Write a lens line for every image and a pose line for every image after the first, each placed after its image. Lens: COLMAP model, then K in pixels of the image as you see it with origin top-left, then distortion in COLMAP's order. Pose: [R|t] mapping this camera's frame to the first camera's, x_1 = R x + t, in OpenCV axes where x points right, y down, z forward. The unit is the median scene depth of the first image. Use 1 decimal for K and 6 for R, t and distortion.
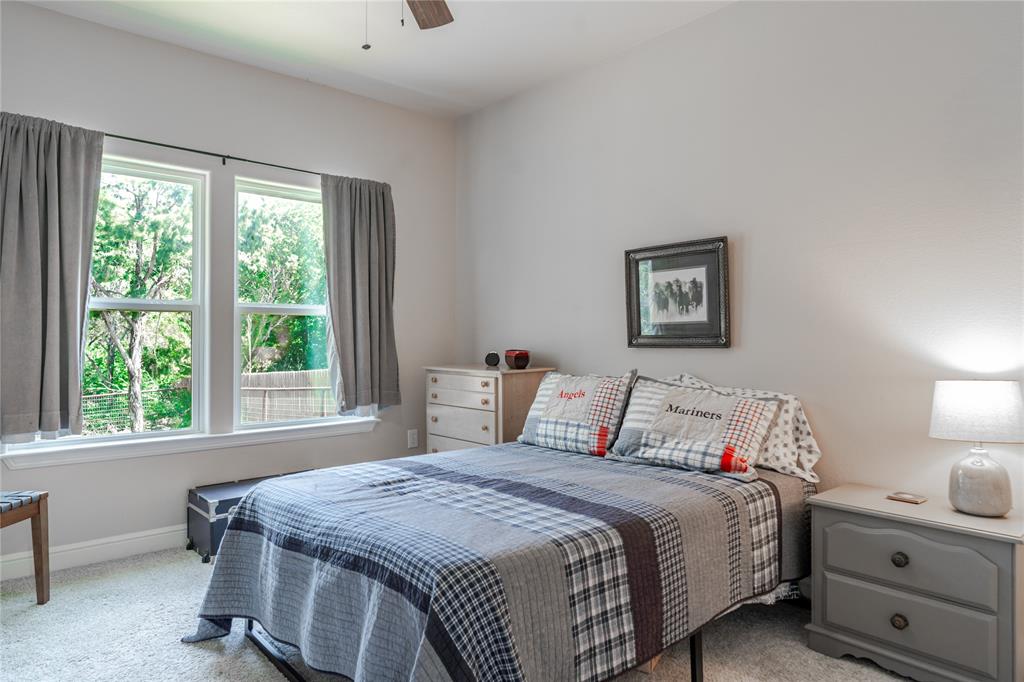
lens RADIAL K [[624.1, 0, 500.7], [0, 624.1, 340.9], [0, 0, 1]] dist [-0.004474, 0.002119]
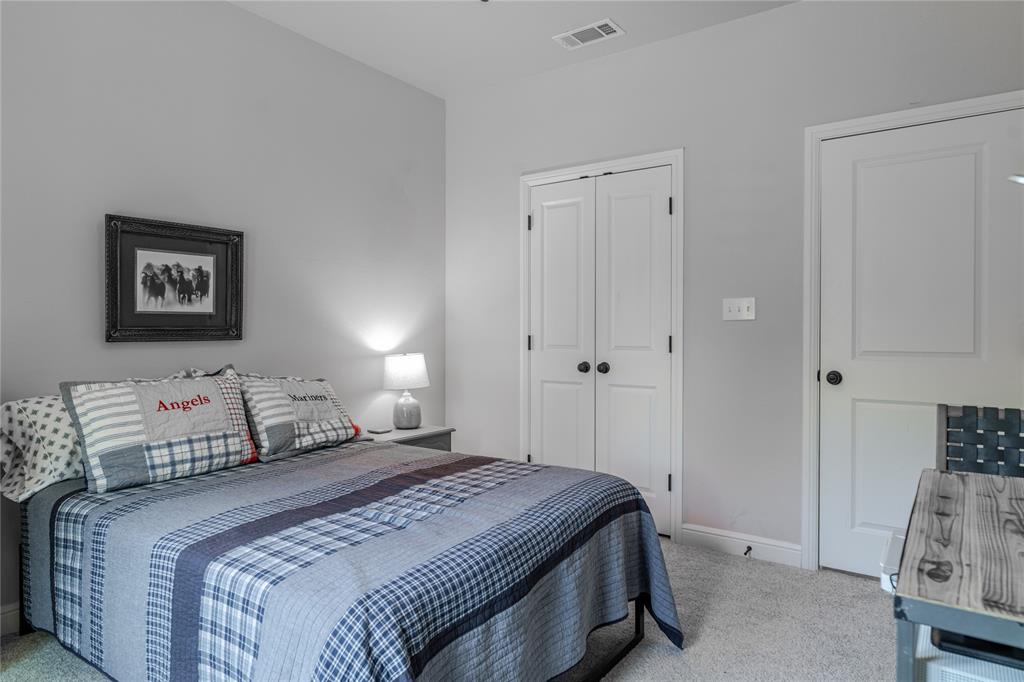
lens RADIAL K [[624.1, 0, 500.7], [0, 624.1, 340.9], [0, 0, 1]] dist [-0.004474, 0.002119]
pose [[-0.233783, -0.014027, 0.972188, -0.730681], [0.000636, 0.999894, 0.014580, -0.001747], [-0.972289, 0.004027, -0.233749, 0.803948]]
